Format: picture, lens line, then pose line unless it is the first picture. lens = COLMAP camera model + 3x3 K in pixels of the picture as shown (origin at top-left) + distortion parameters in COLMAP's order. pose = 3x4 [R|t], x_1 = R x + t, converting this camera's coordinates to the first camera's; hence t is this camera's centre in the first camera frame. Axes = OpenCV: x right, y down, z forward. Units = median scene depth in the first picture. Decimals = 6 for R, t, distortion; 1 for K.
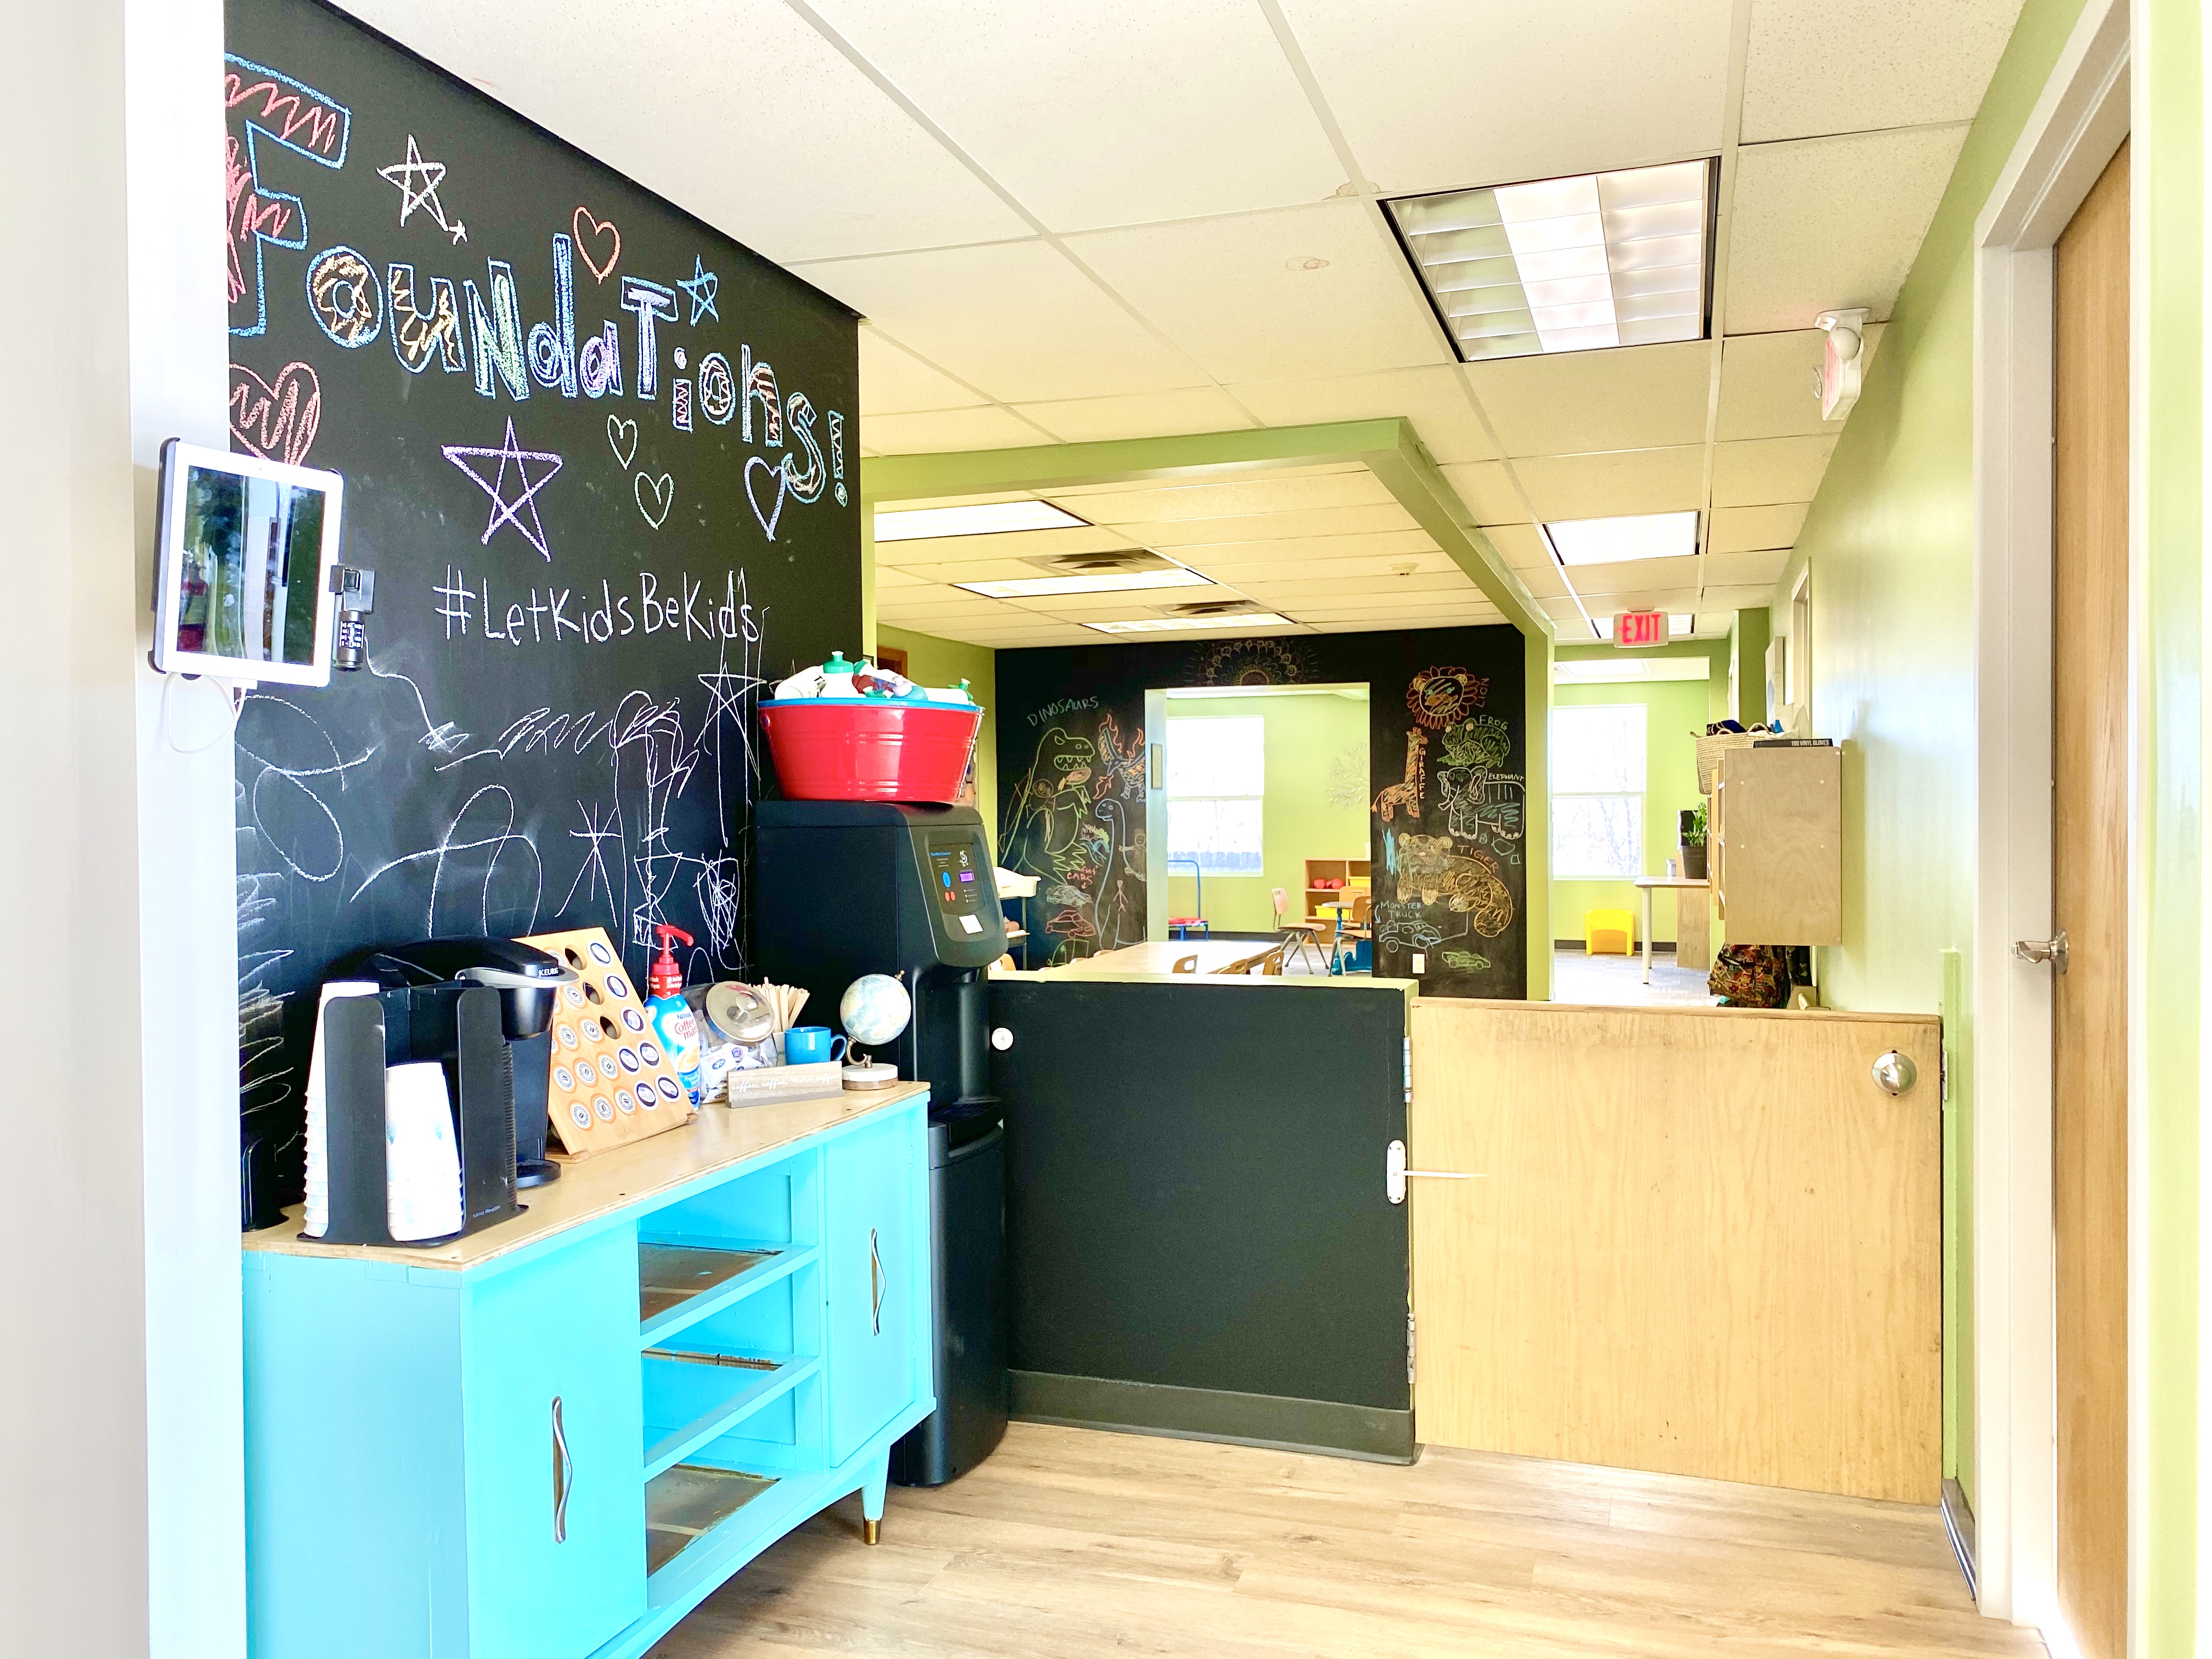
lens RADIAL K [[1677.2, 0, 1106.0], [0, 1677.2, 829.5], [0, 0, 1]] dist [0.074211, -0.117505]
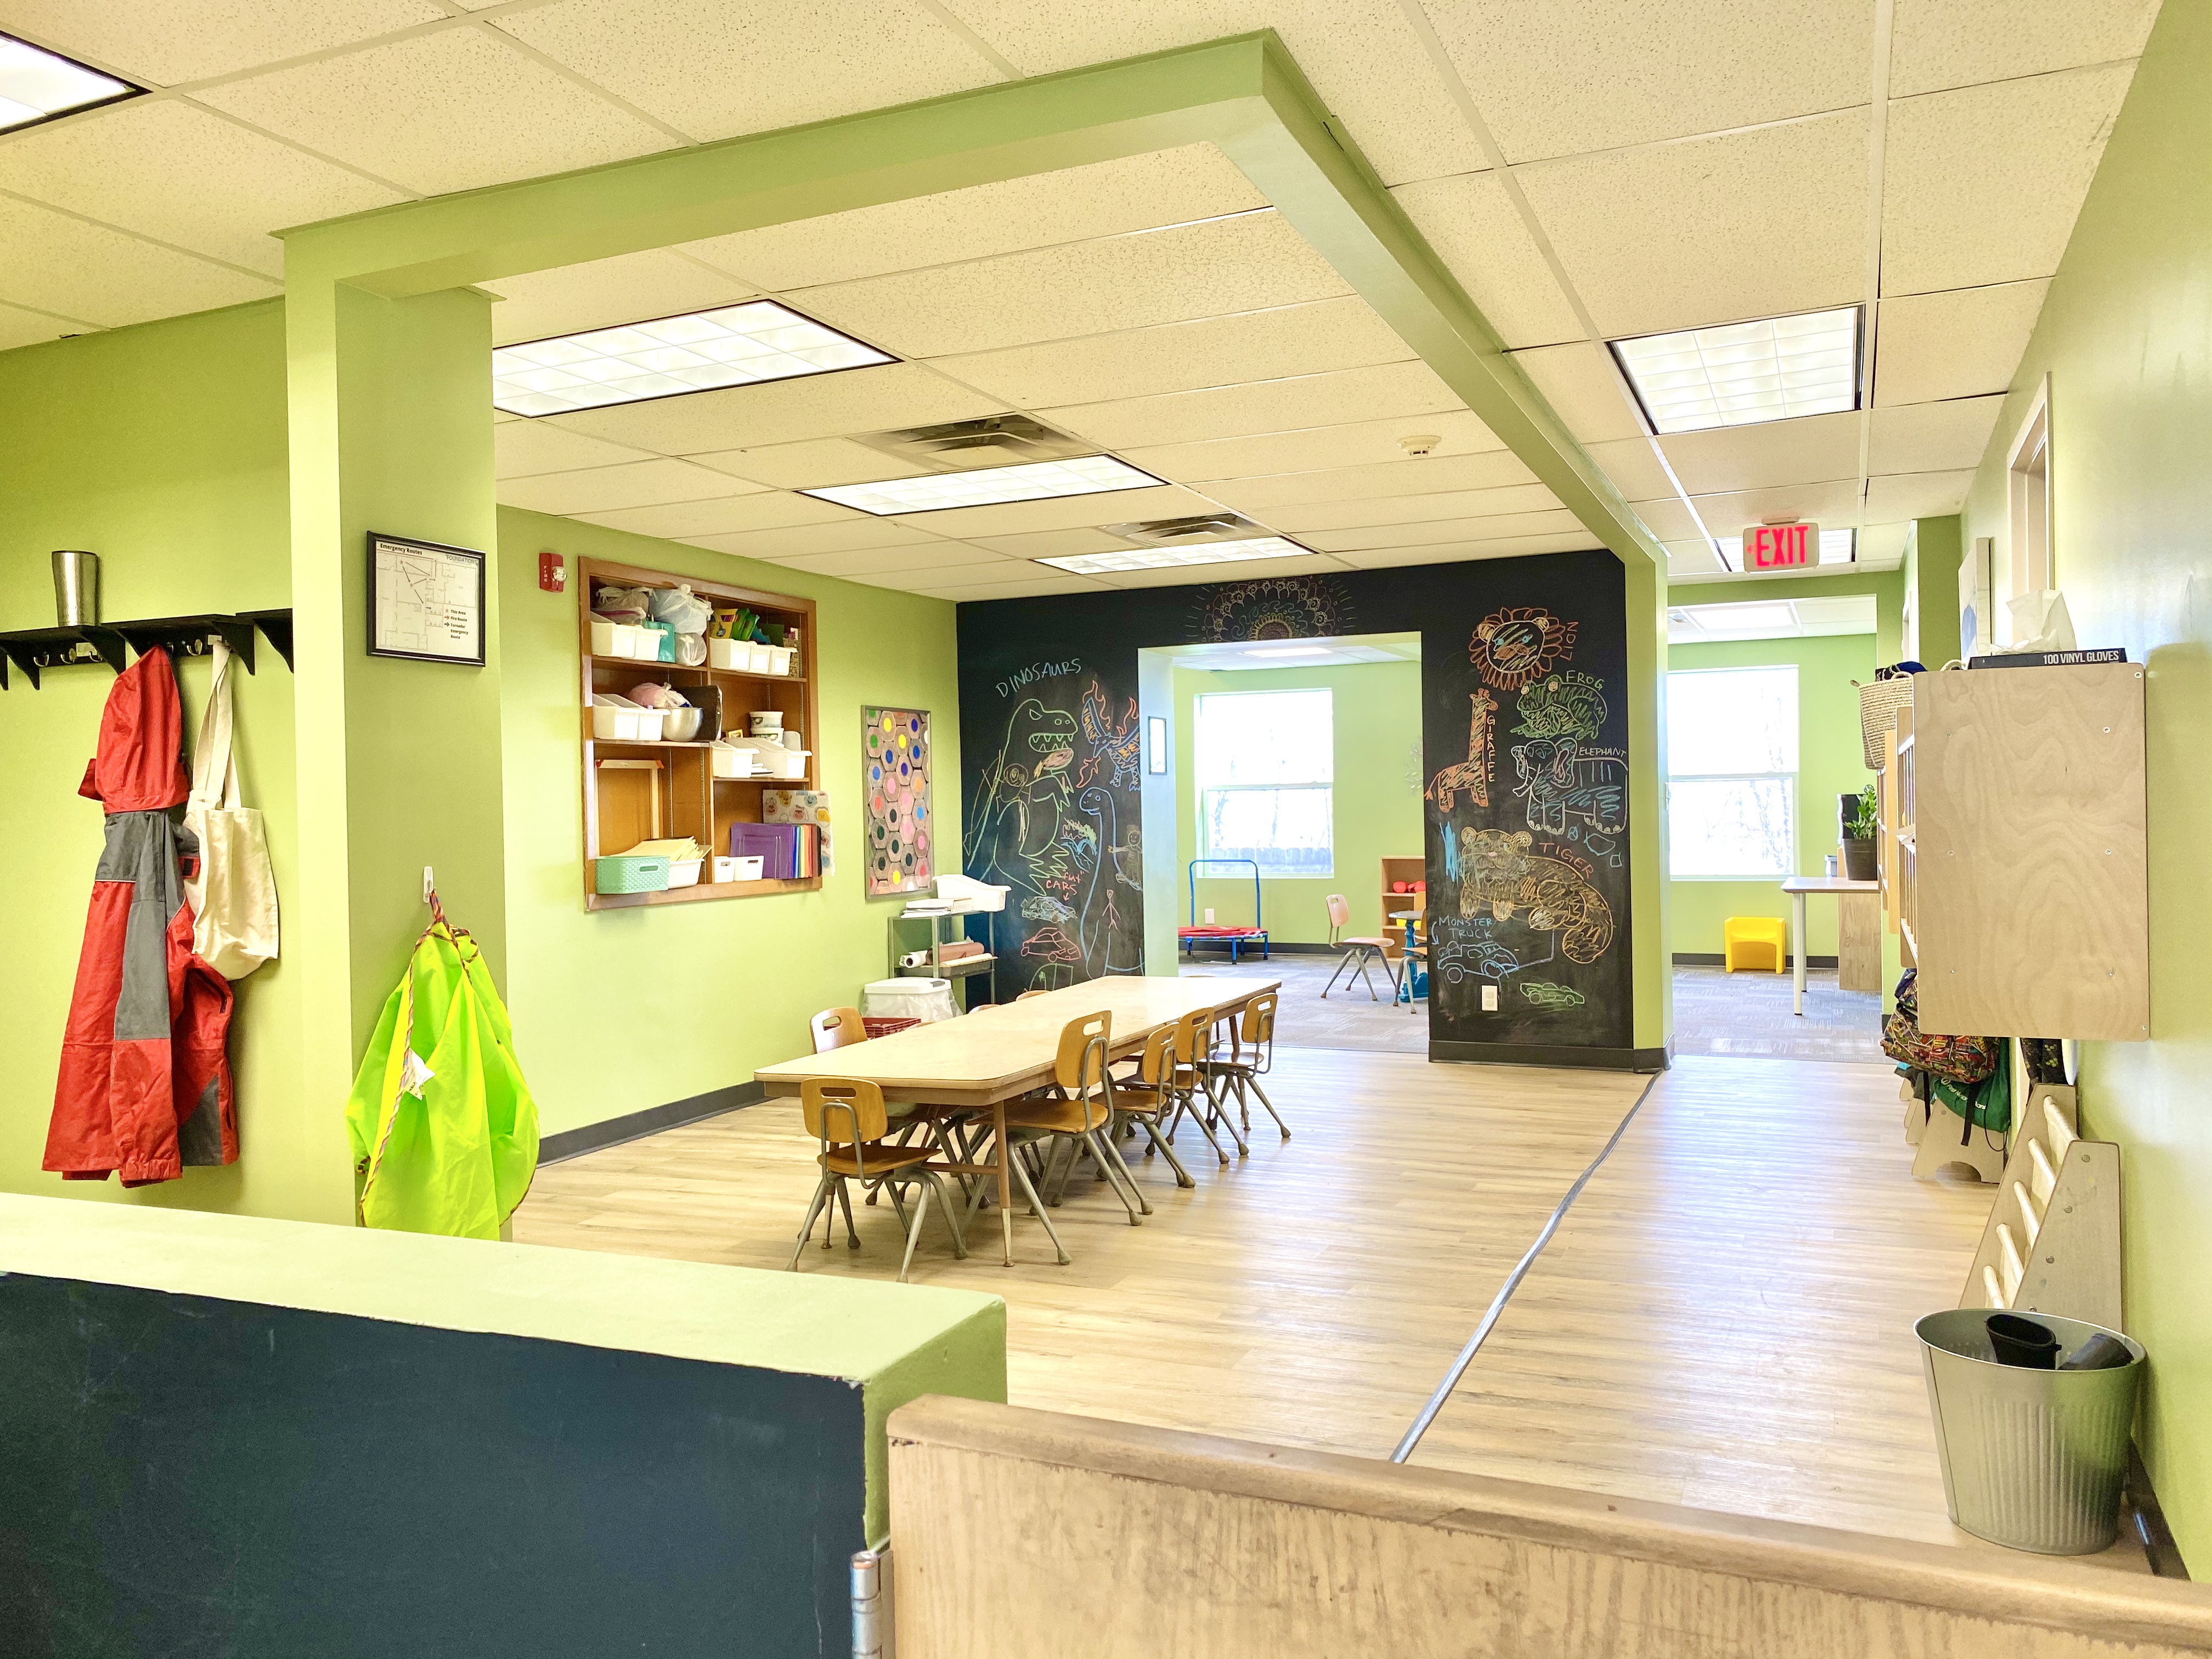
lens RADIAL K [[1683.9, 0, 1096.3], [0, 1683.9, 816.5], [0, 0, 1]] dist [0.032289, -0.062620]
pose [[0.995994, -0.009916, -0.088869, 0.219242], [0.009571, 0.999945, -0.004310, -0.002957], [0.088907, 0.003442, 0.996034, 0.628640]]
